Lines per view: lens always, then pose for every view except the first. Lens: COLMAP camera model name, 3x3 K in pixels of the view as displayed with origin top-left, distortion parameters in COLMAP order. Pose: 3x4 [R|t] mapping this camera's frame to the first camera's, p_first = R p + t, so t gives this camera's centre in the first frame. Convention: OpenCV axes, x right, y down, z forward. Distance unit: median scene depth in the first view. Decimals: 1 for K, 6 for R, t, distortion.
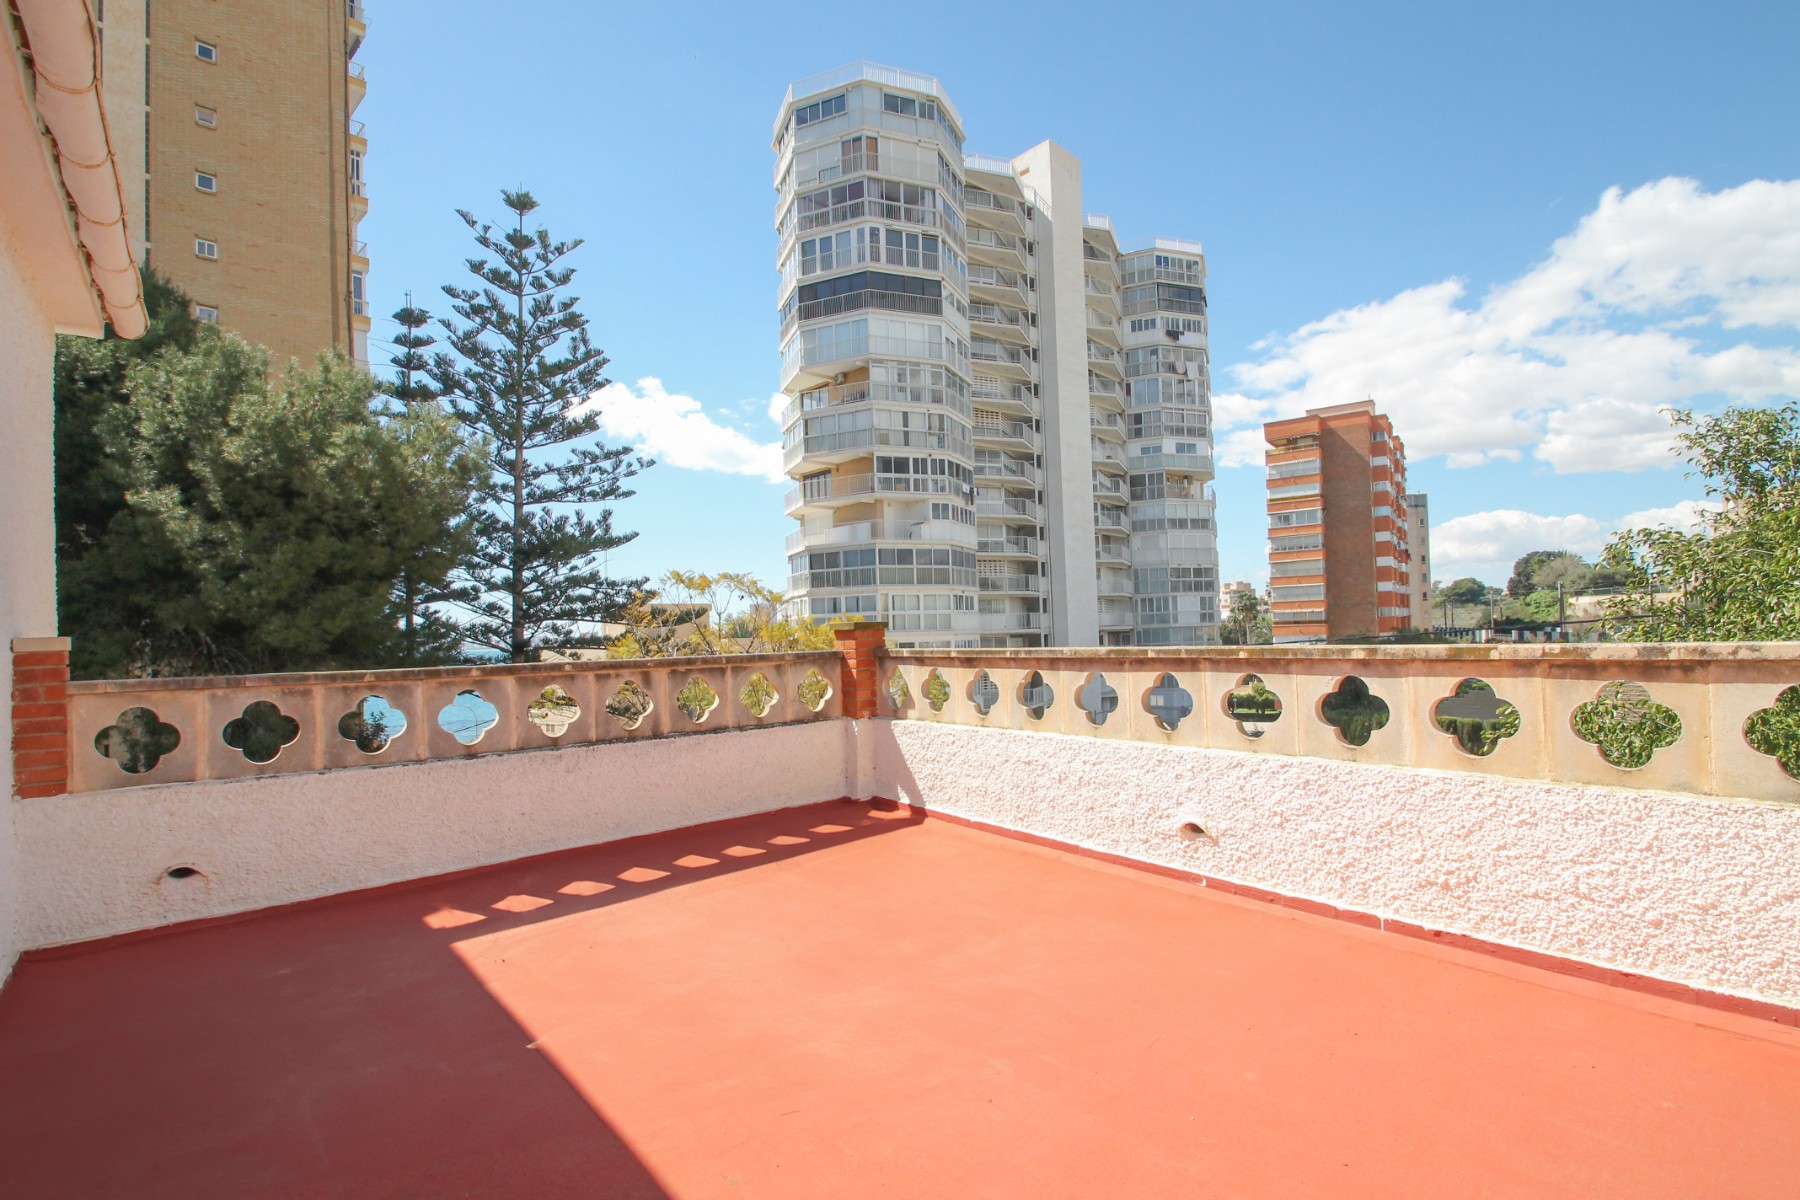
lens RADIAL K [[871.3, 0, 896.6], [0, 871.3, 610.8], [0, 0, 1]] dist [0.037929, -0.039087]
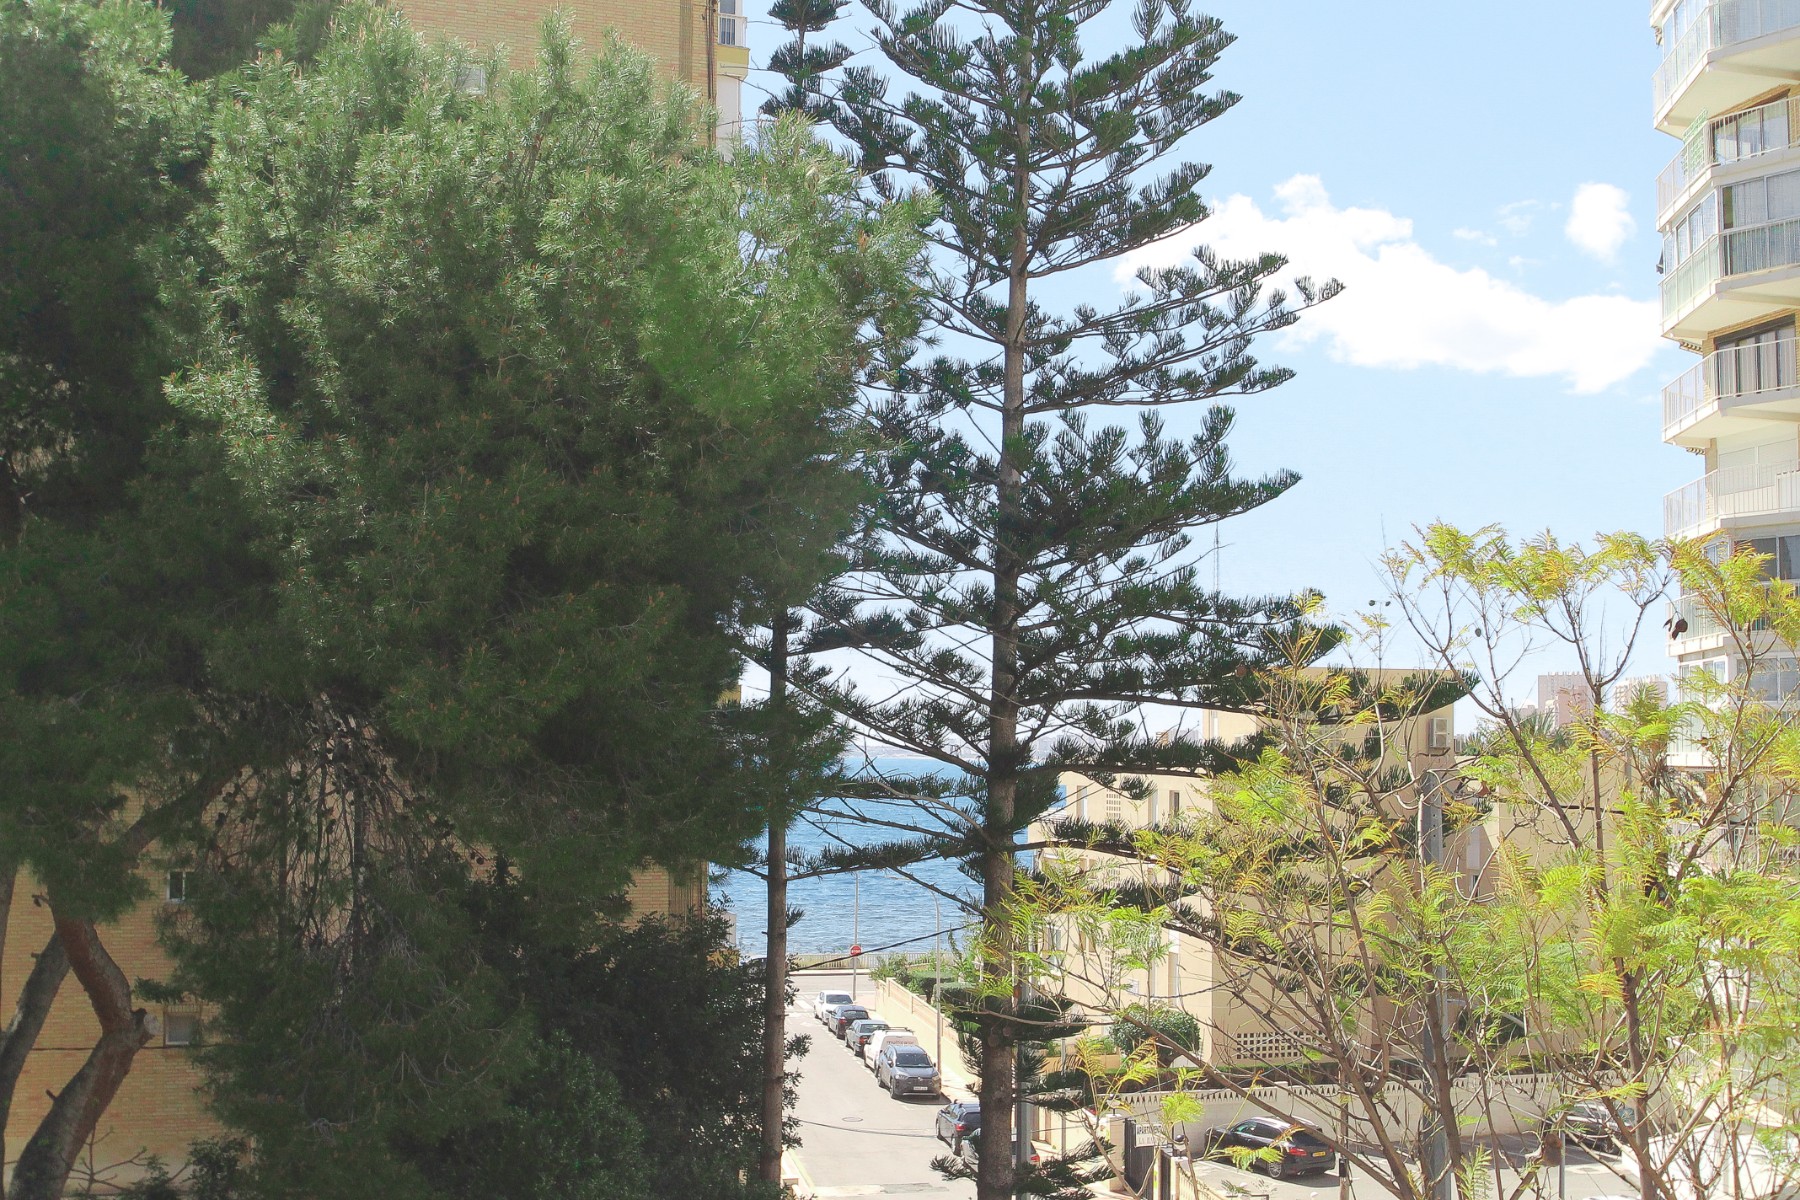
lens RADIAL K [[1989.1, 0, 899.1], [0, 1989.1, 641.4], [0, 0, 1]] dist [-0.068681, 0.055625]
pose [[0.887231, 0.012526, -0.461155, -0.050156], [-0.023449, 0.999564, -0.017963, 0.002959], [0.460729, 0.026750, 0.887138, 0.156115]]
